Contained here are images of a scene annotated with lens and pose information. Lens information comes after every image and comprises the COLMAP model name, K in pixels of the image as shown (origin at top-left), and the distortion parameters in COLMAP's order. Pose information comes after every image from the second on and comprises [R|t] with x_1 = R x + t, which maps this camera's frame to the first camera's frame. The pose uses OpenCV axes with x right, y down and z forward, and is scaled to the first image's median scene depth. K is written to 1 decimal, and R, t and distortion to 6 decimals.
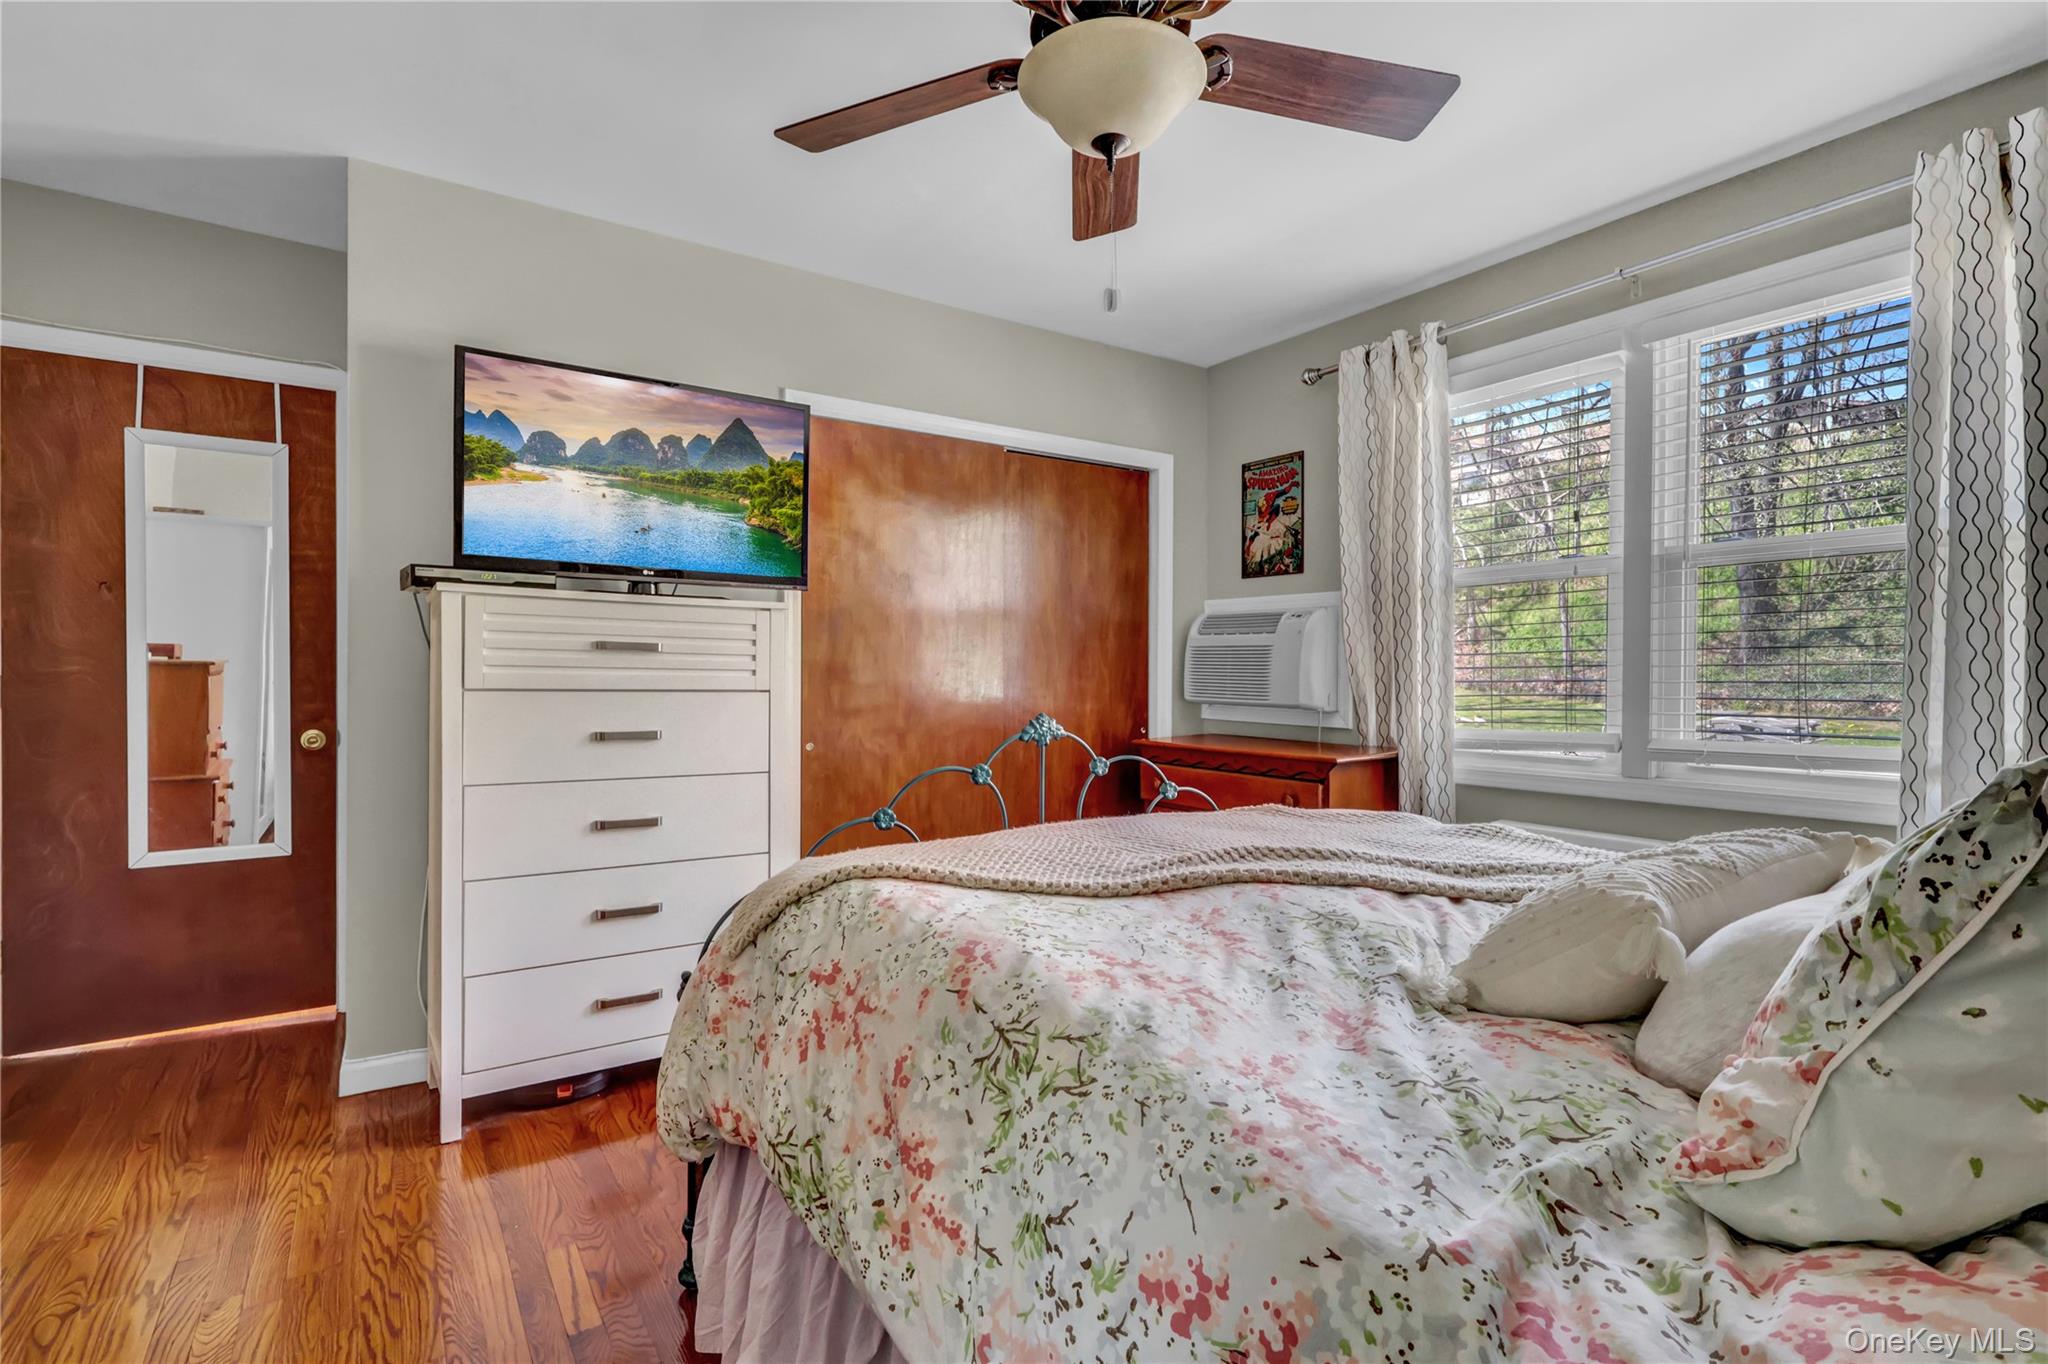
lens RADIAL K [[962.9, 0, 1025.1], [0, 962.9, 677.9], [0, 0, 1]] dist [-0.002174, -0.000120]
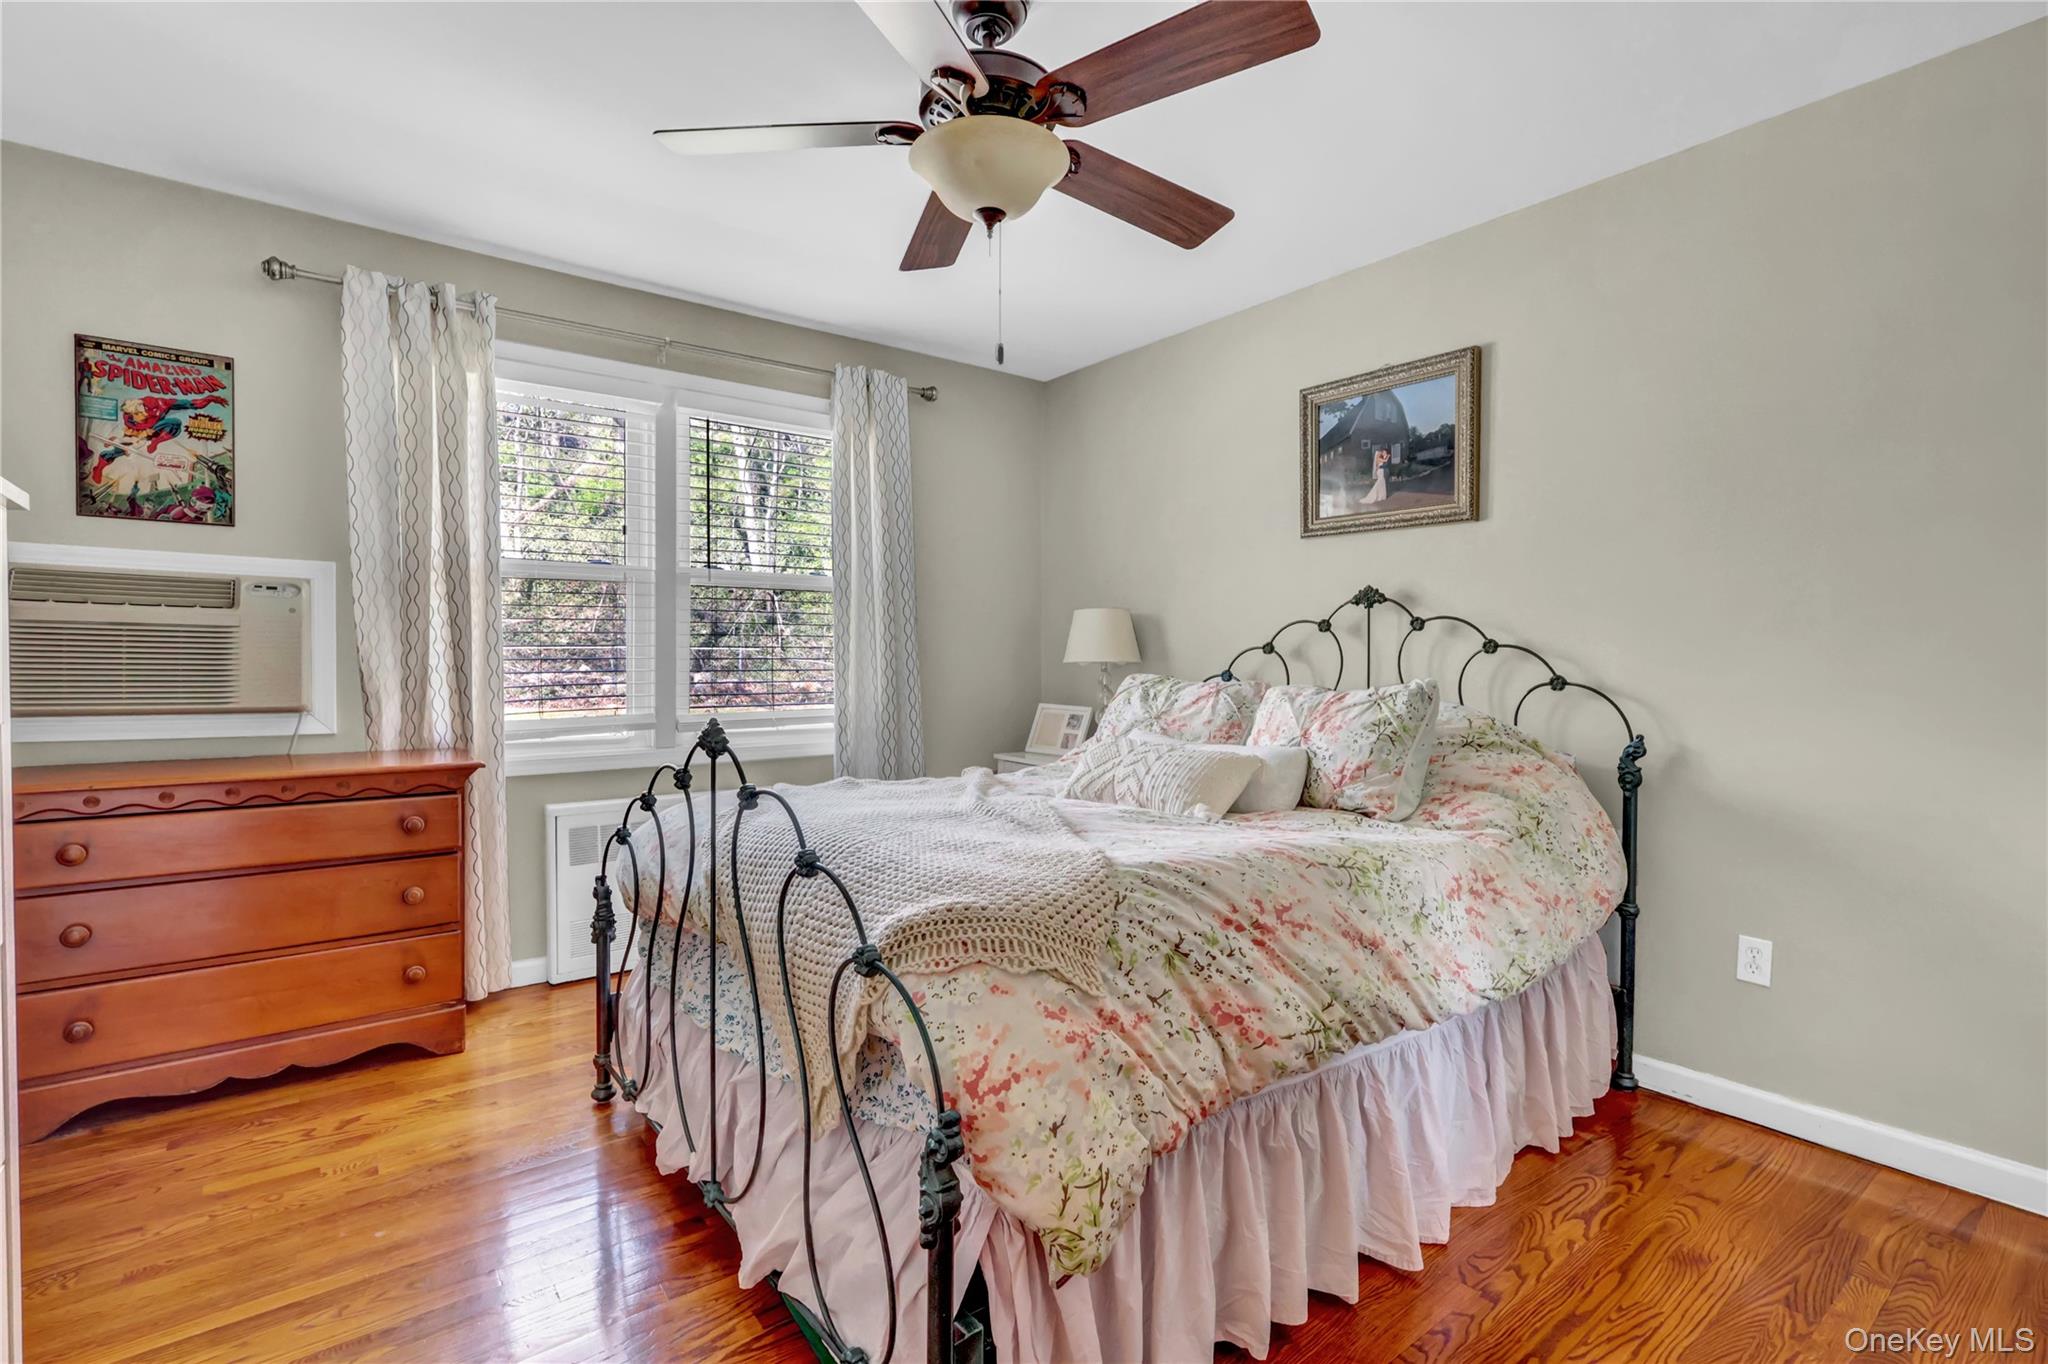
lens RADIAL K [[962.9, 0, 1022.6], [0, 962.9, 675.8], [0, 0, 1]] dist [-0.002174, -0.000120]
pose [[-0.073312, -0.020486, 0.997099, -0.471689], [-0.000131, 0.999789, 0.020532, -0.011660], [-0.997309, 0.001374, -0.073299, 0.451261]]
